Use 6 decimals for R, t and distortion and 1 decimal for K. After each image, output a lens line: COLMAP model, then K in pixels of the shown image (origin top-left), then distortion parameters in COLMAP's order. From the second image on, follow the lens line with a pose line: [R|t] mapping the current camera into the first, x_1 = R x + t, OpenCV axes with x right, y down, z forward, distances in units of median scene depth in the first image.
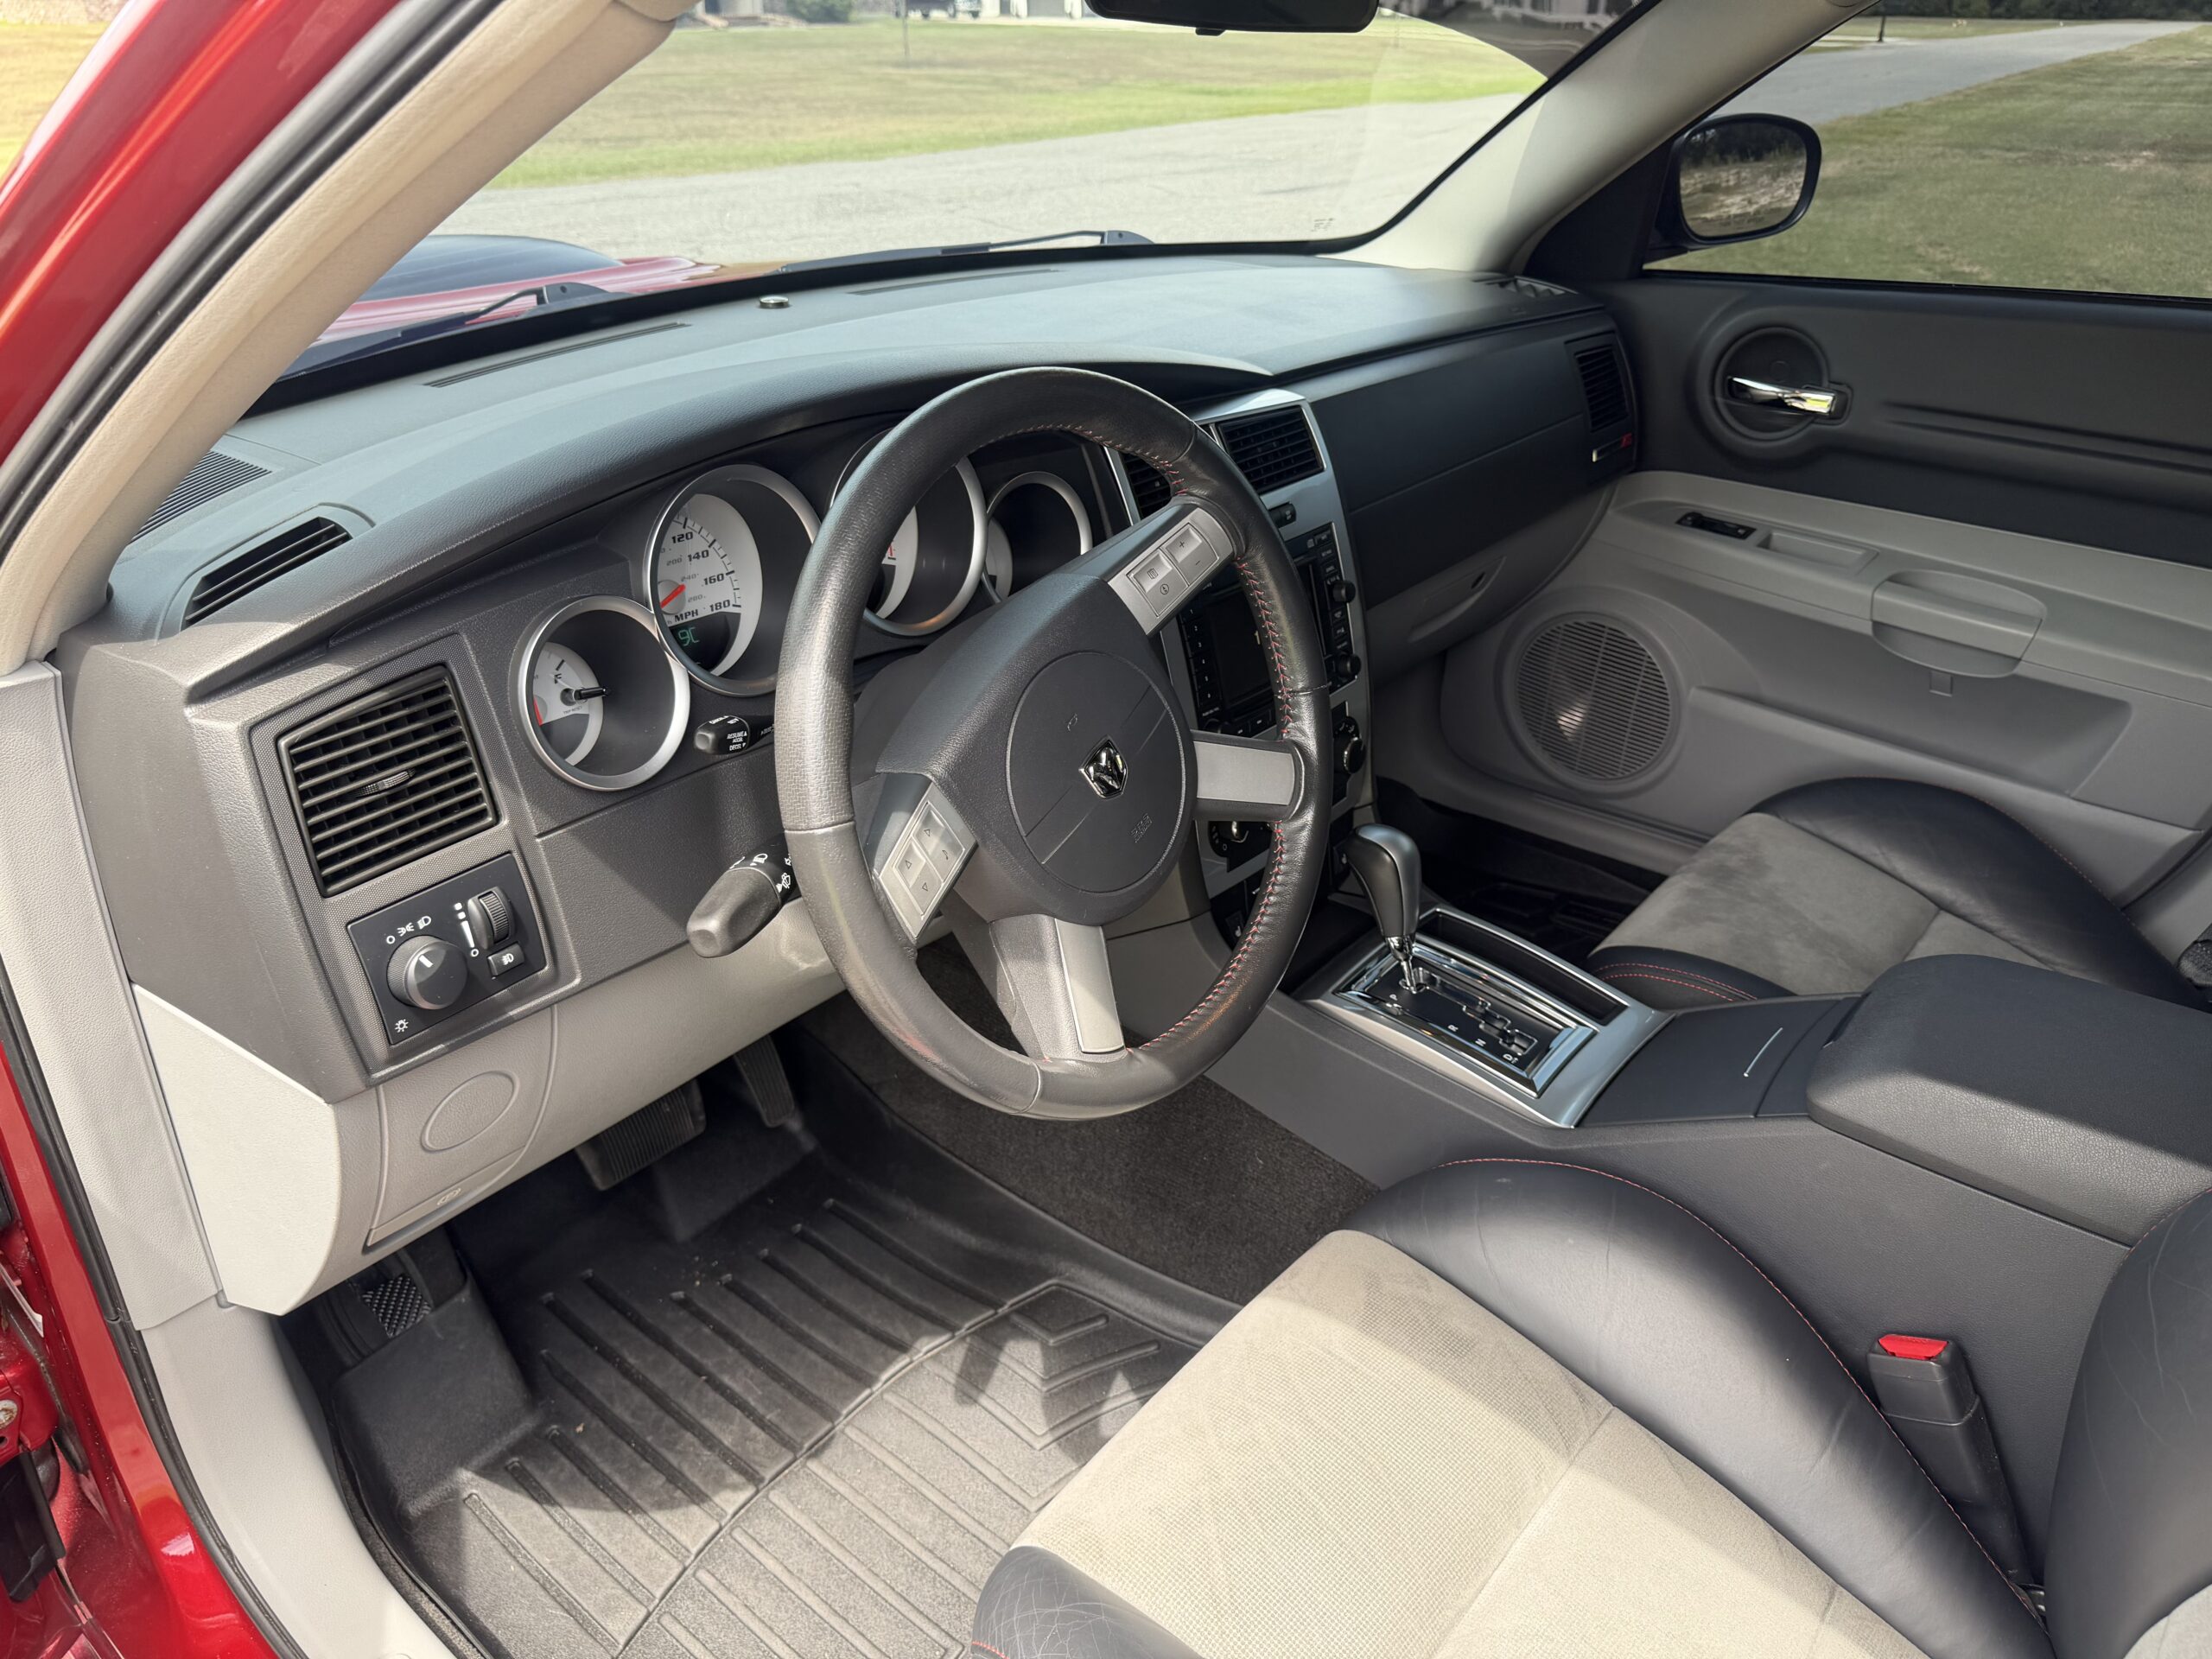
lens RADIAL K [[1580.2, 0, 1049.5], [0, 1580.2, 825.2], [0, 0, 1]] dist [0.001823, -0.066162]
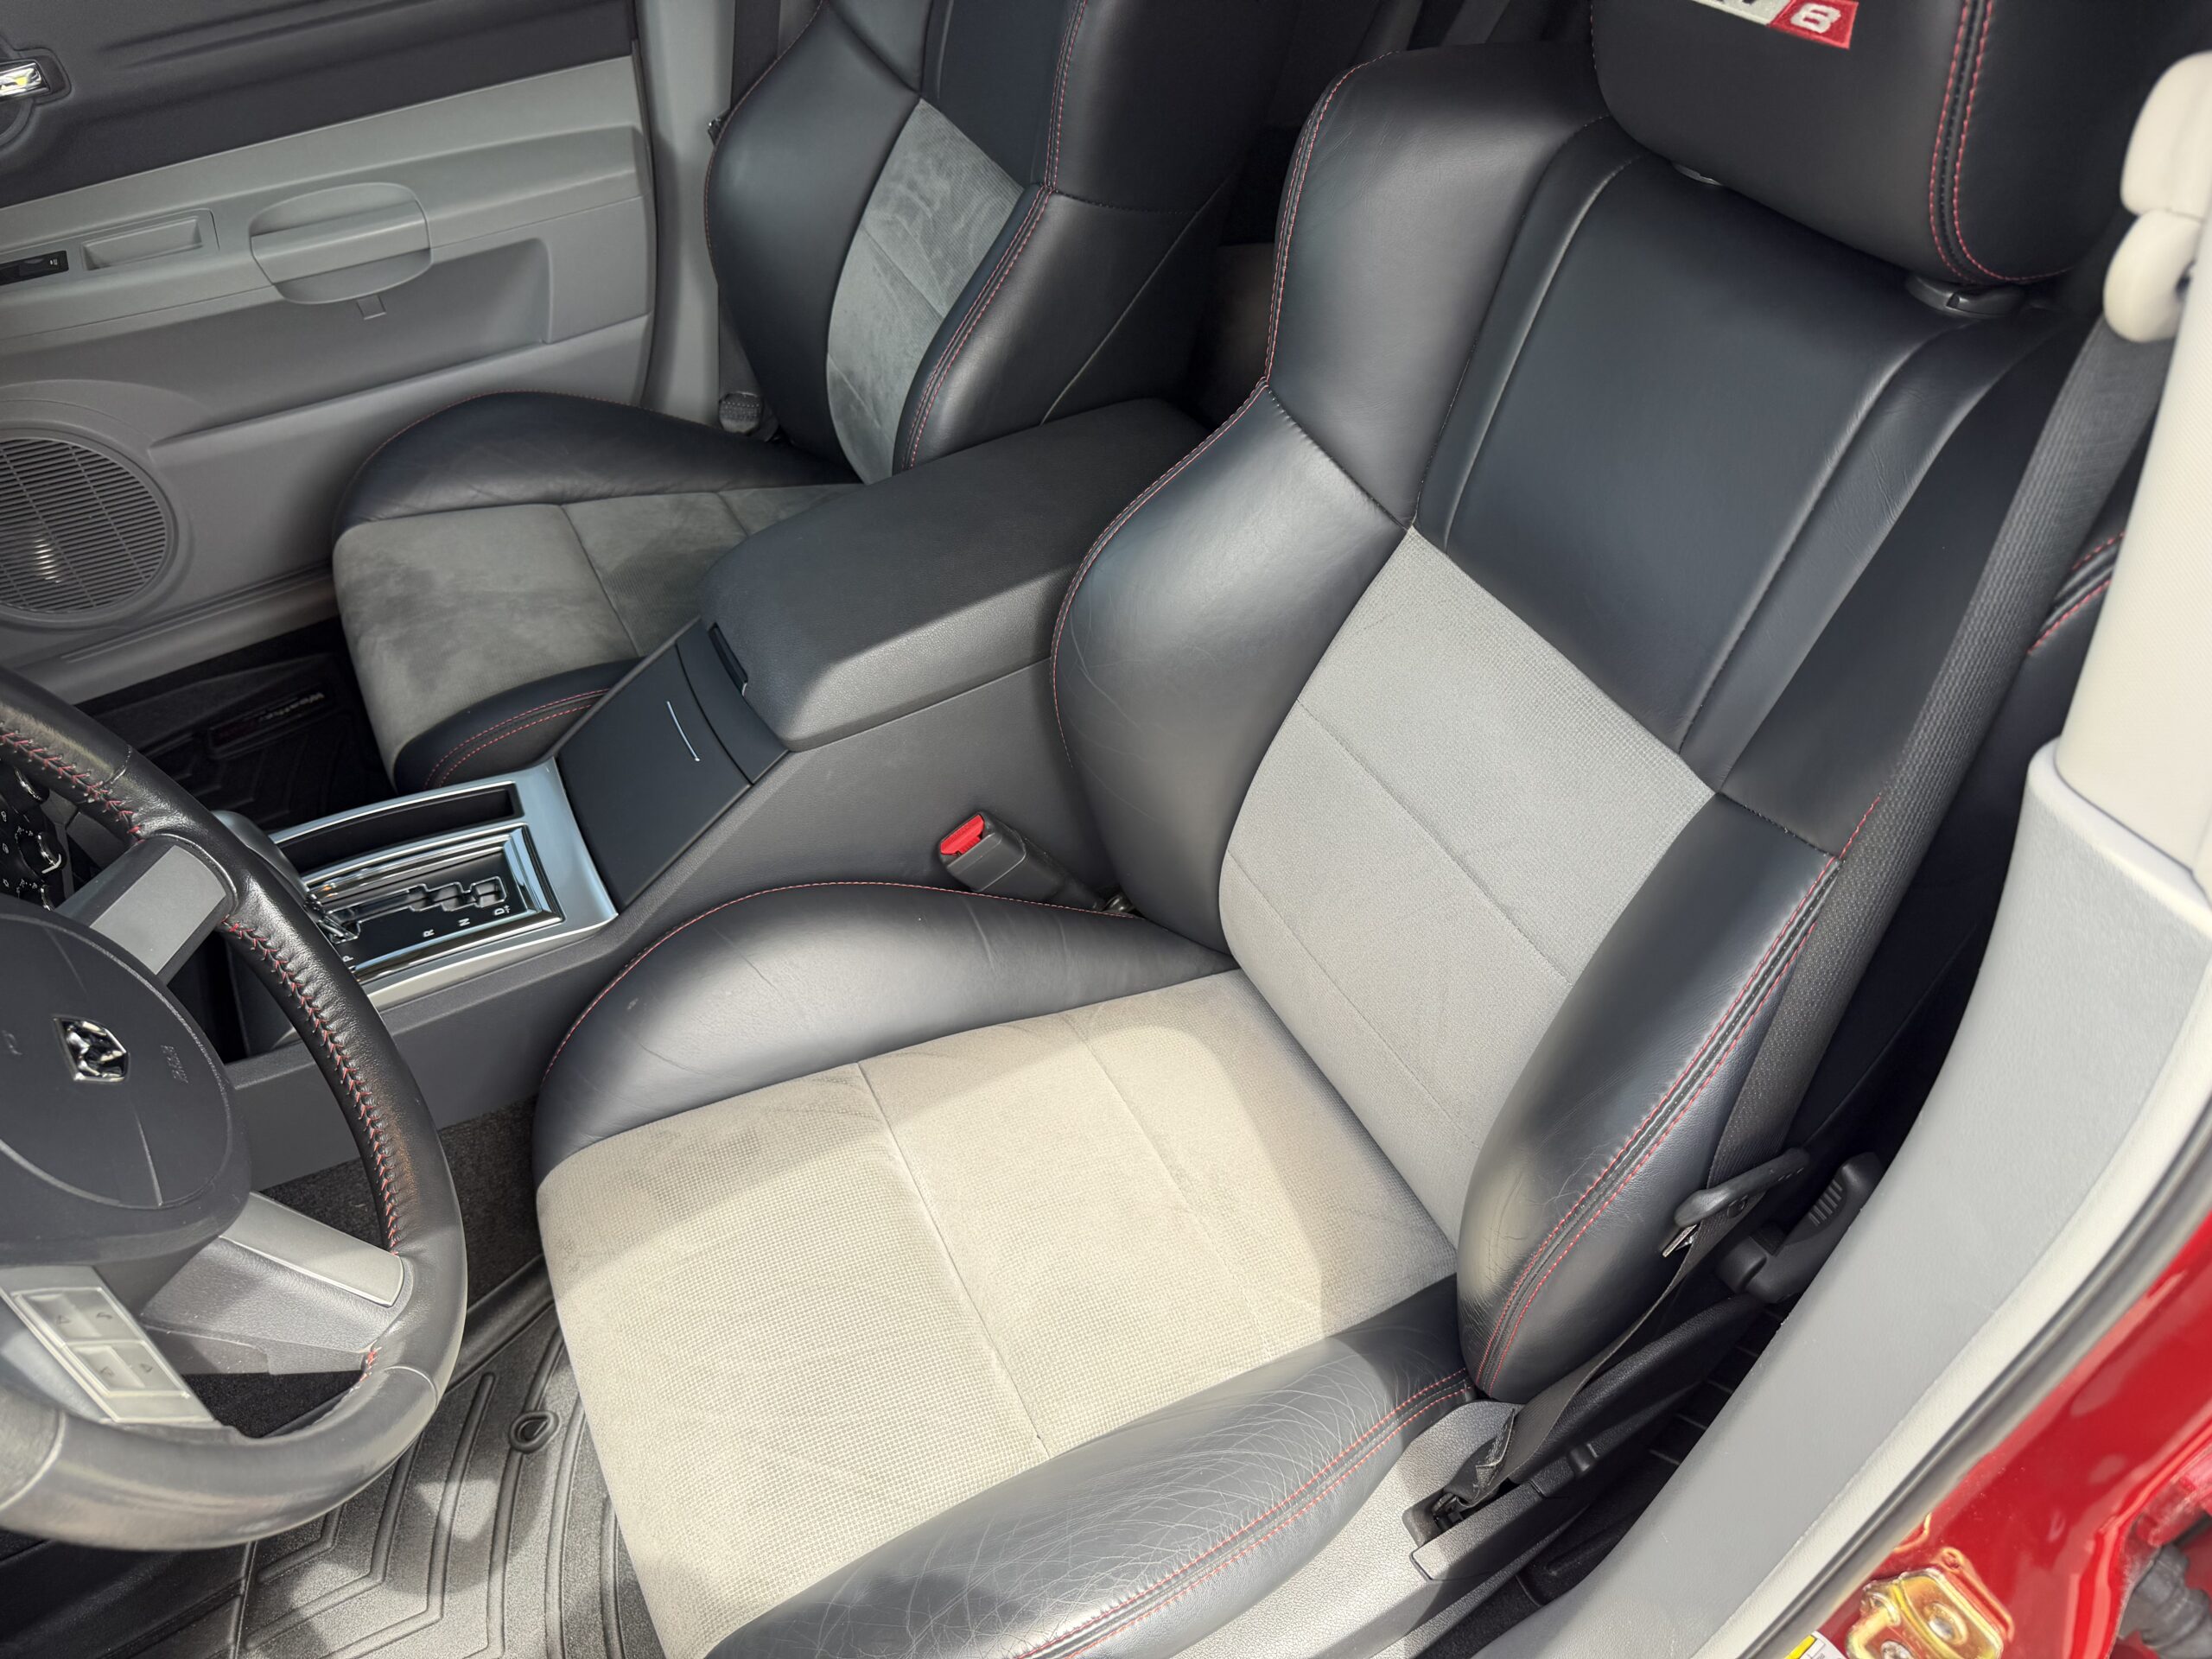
lens RADIAL K [[1581.1, 0, 1106.0], [0, 1581.1, 829.5], [0, 0, 1]] dist [0.011733, -0.045401]
pose [[0.337570, -0.687164, 0.643314, -0.149764], [0.467879, 0.715516, 0.518774, -0.197852], [-0.816784, 0.125870, 0.563046, 0.177235]]
